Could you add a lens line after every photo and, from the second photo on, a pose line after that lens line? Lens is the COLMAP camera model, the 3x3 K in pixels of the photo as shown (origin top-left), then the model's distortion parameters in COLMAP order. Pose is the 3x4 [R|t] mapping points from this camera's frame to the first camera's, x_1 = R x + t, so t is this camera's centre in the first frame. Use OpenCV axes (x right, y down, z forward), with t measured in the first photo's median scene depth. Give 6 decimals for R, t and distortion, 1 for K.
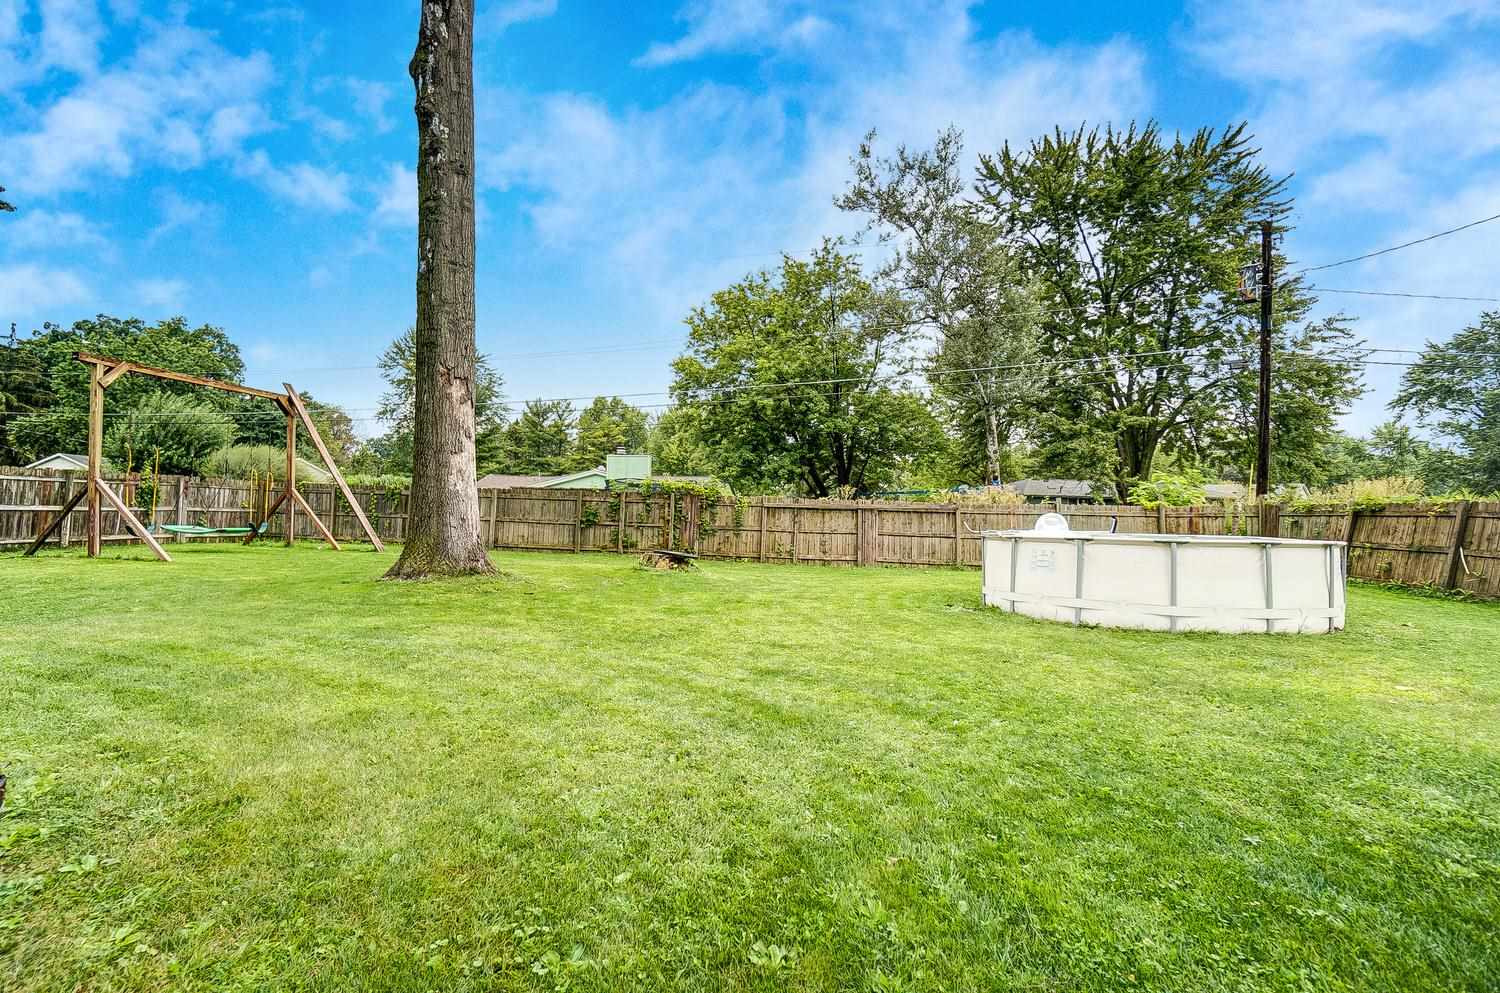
lens RADIAL K [[672.5, 0, 739.4], [0, 672.5, 494.5], [0, 0, 1]] dist [-0.063623, 0.024503]
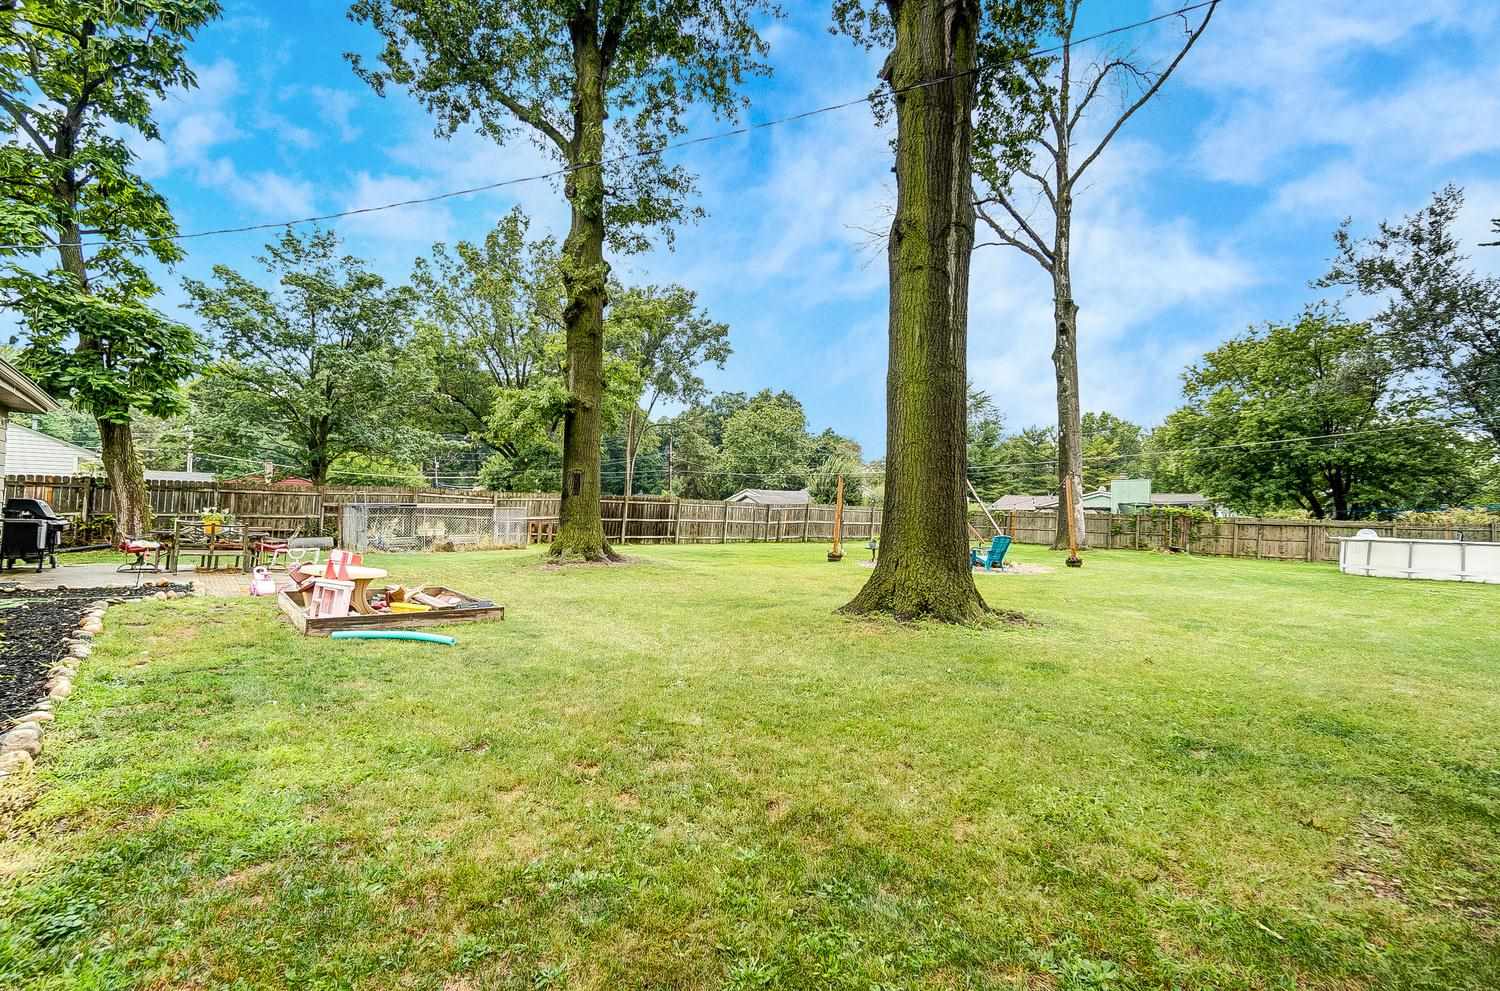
lens RADIAL K [[668.8, 0, 744.5], [0, 668.8, 495.4], [0, 0, 1]] dist [-0.061370, 0.021491]
pose [[0.779337, -0.018517, -0.626331, 0.061871], [0.008132, 0.999778, -0.019439, -0.018689], [0.626552, 0.010056, 0.779315, -0.619567]]
